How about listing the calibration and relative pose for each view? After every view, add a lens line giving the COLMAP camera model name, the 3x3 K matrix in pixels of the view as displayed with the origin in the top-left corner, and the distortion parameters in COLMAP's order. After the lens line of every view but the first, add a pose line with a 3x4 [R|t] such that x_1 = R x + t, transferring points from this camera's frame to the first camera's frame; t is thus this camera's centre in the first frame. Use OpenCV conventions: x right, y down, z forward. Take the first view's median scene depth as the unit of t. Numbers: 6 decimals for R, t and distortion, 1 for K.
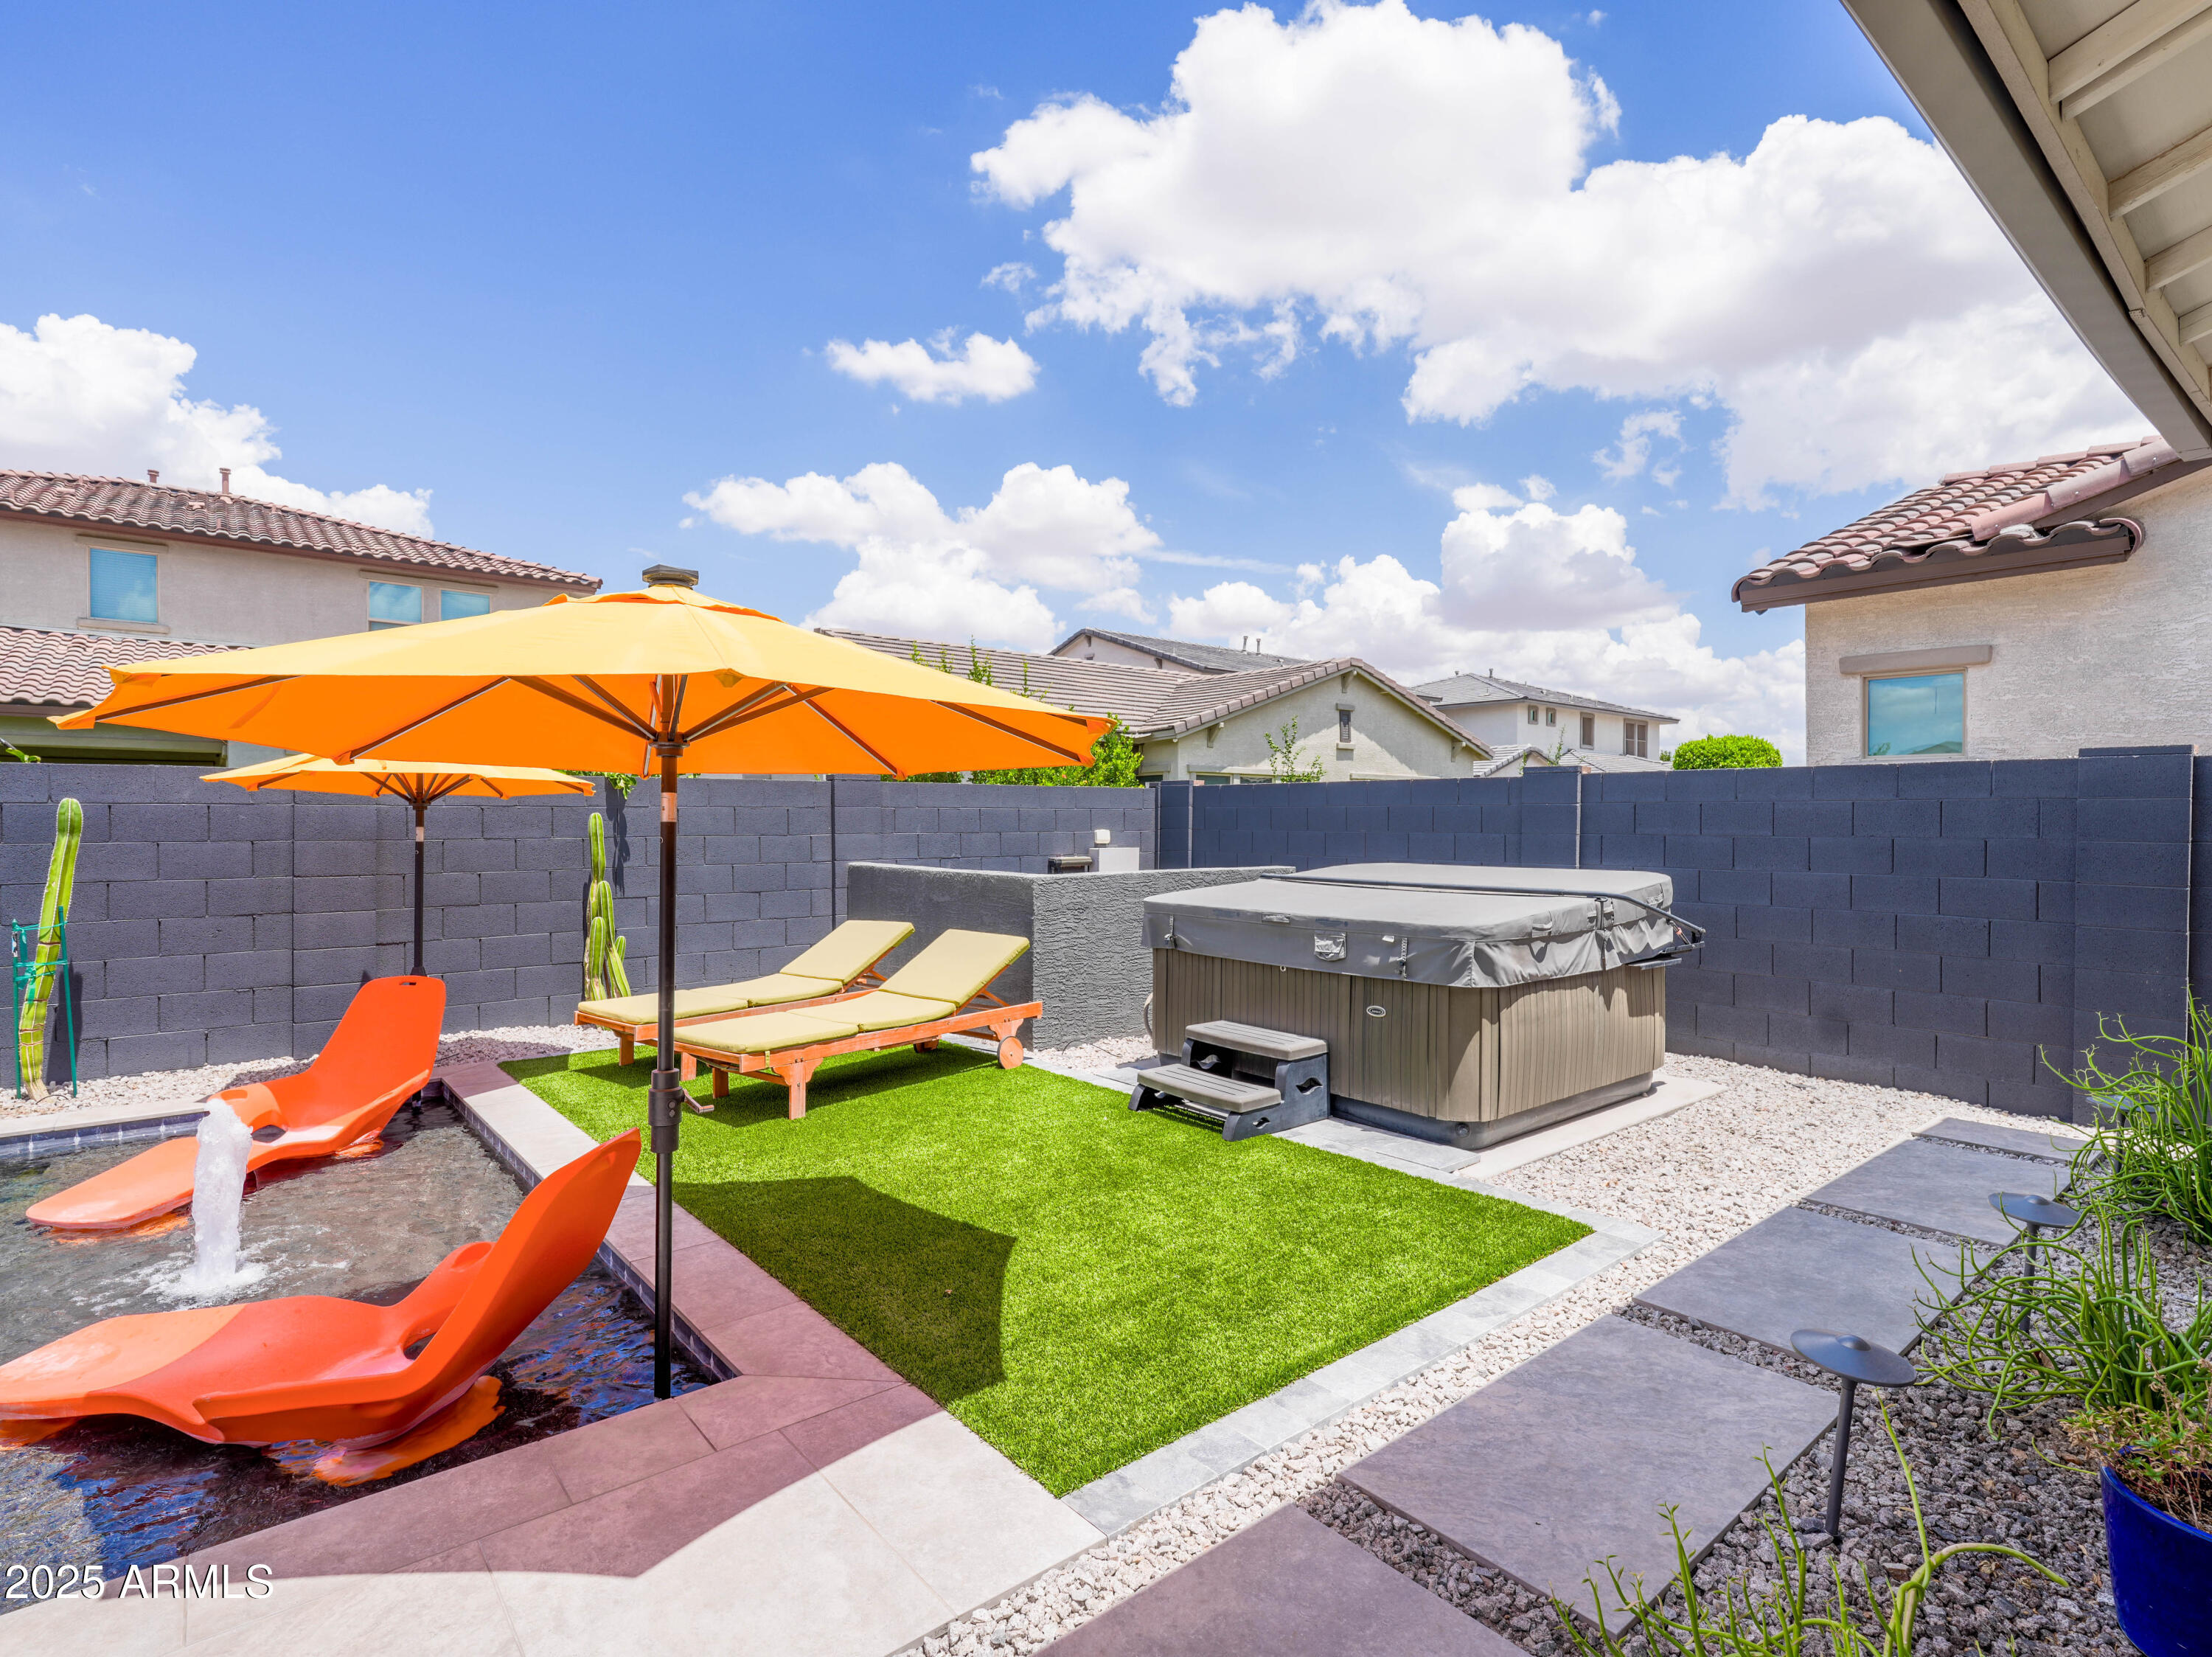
lens RADIAL K [[1090.6, 0, 1096.2], [0, 1090.6, 829.7], [0, 0, 1]] dist [-0.008964, 0.004301]
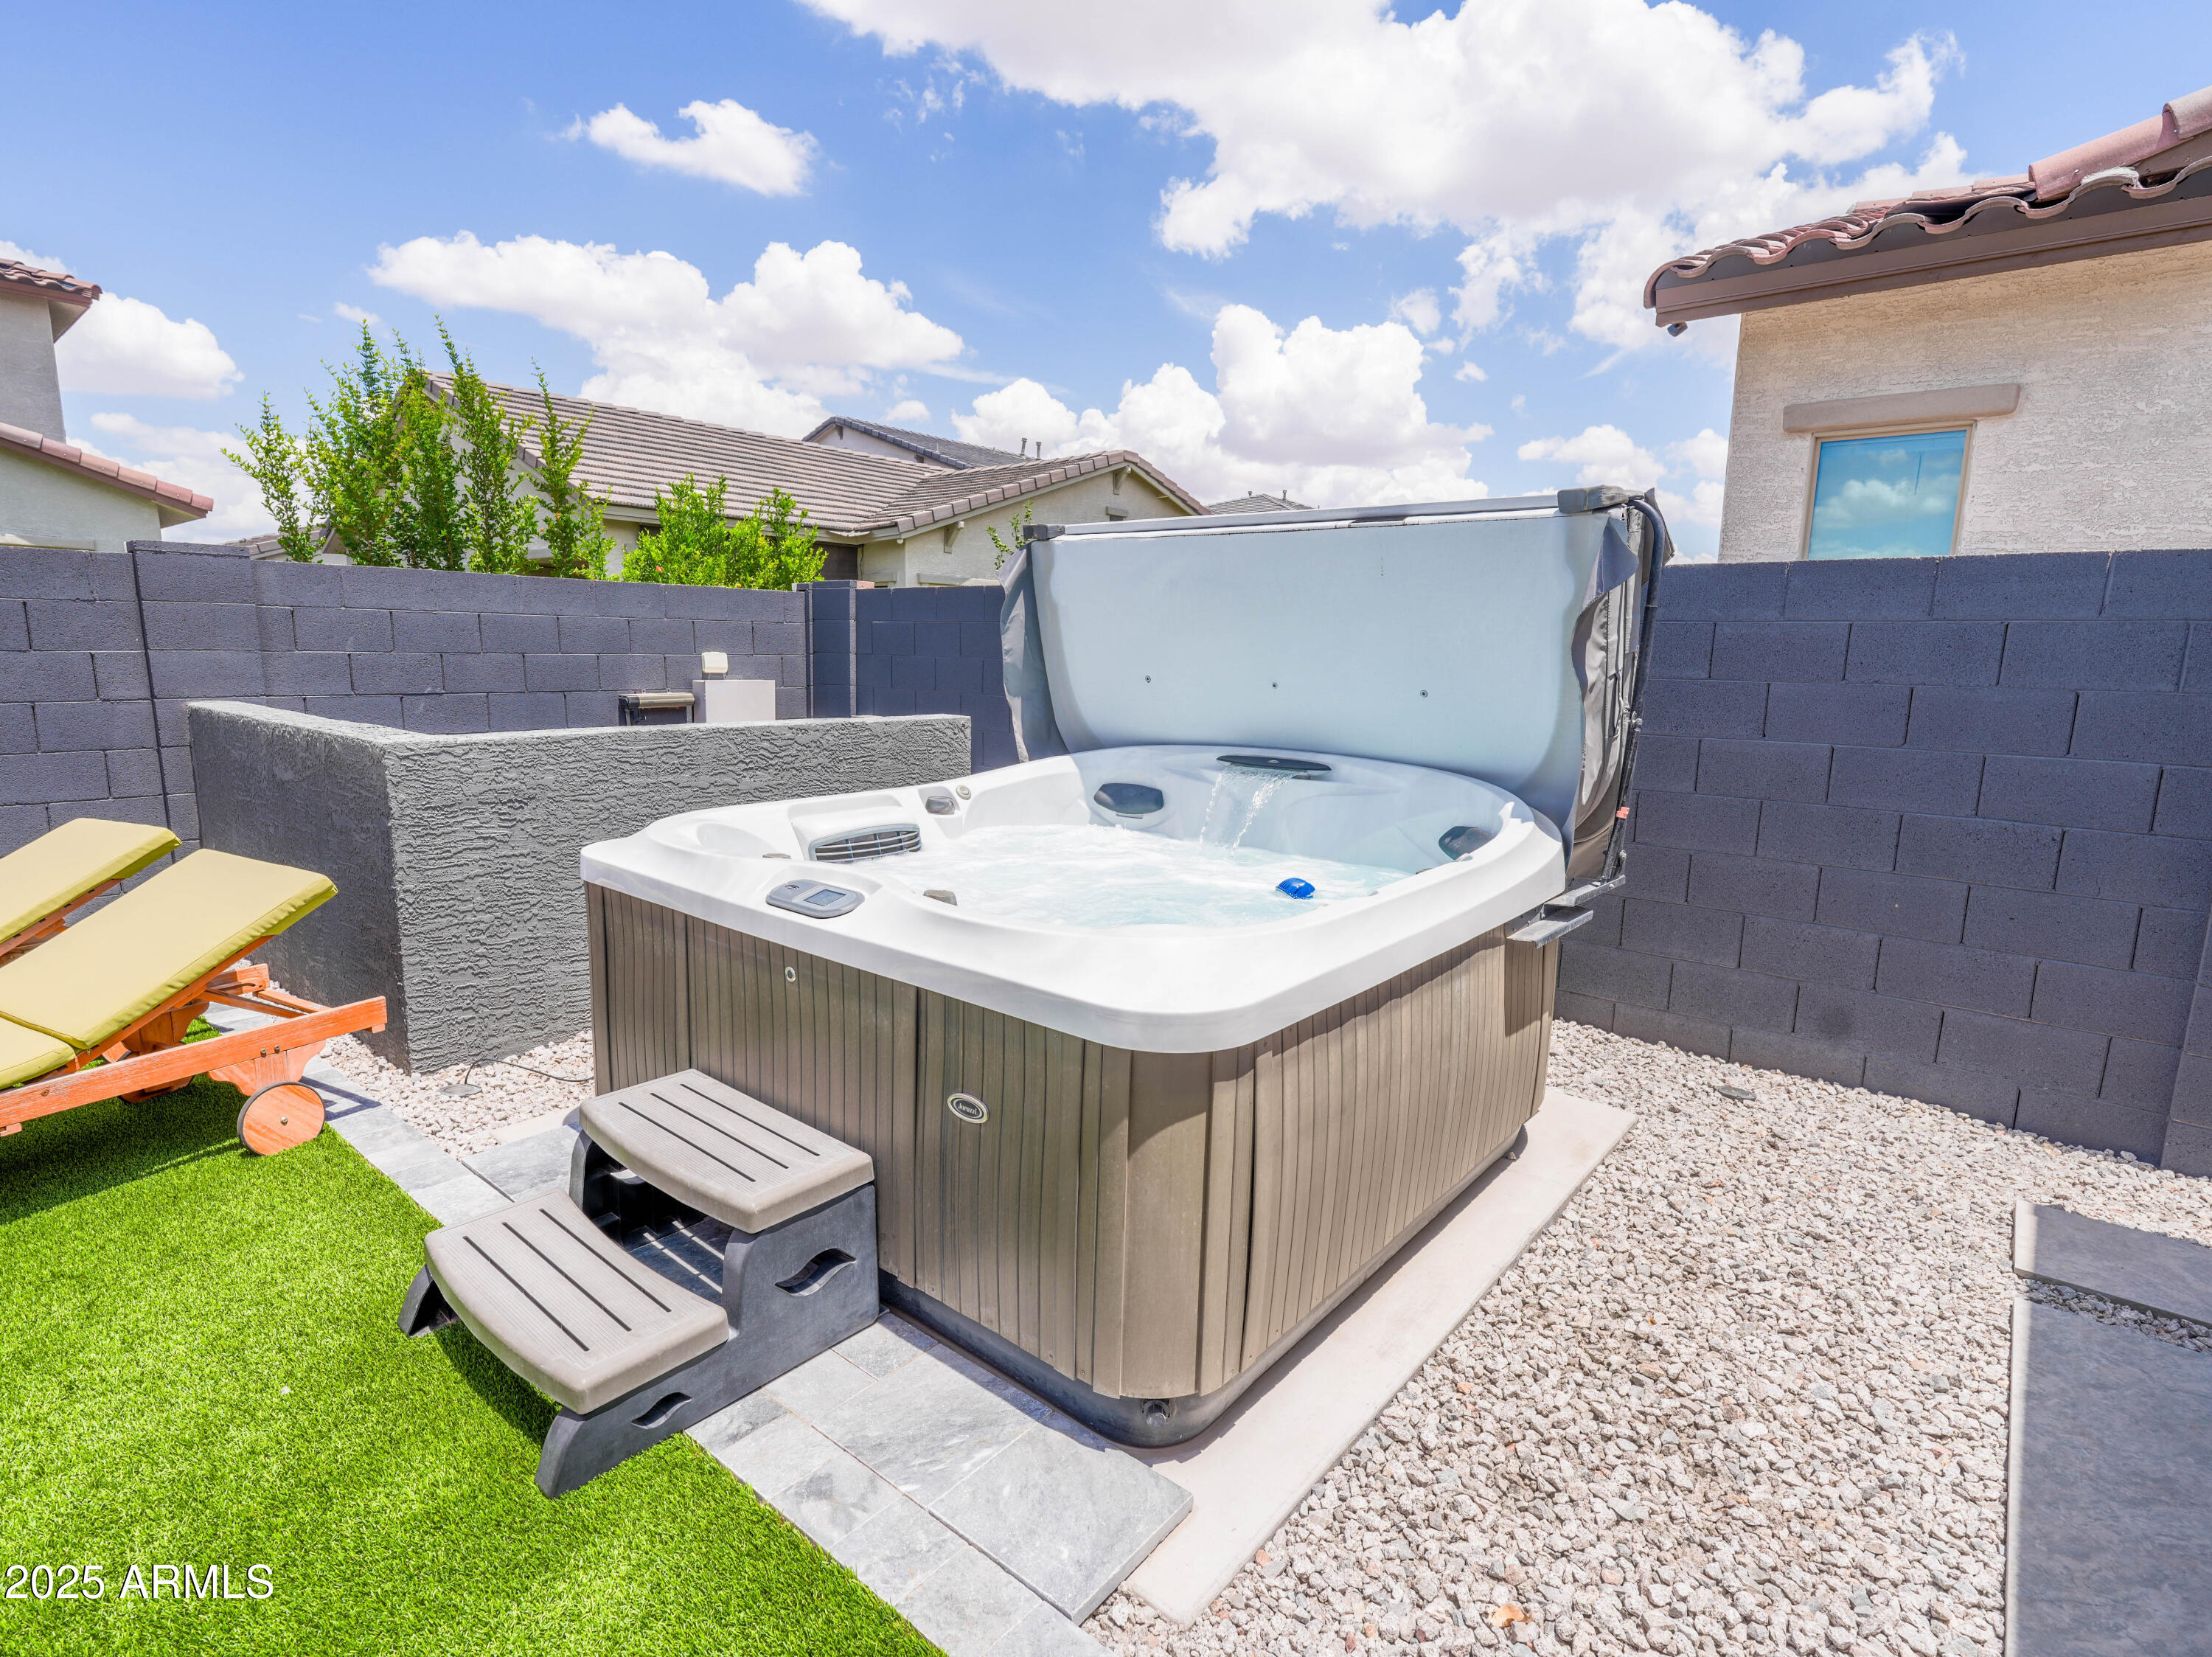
lens RADIAL K [[1090.6, 0, 1106.5], [0, 1090.6, 830.6], [0, 0, 1]] dist [-0.008964, 0.004301]
pose [[0.981373, -0.013528, 0.191637, 0.159998], [-0.016602, 0.987815, 0.154747, 0.001056], [-0.191395, -0.155046, 0.969190, 0.424113]]
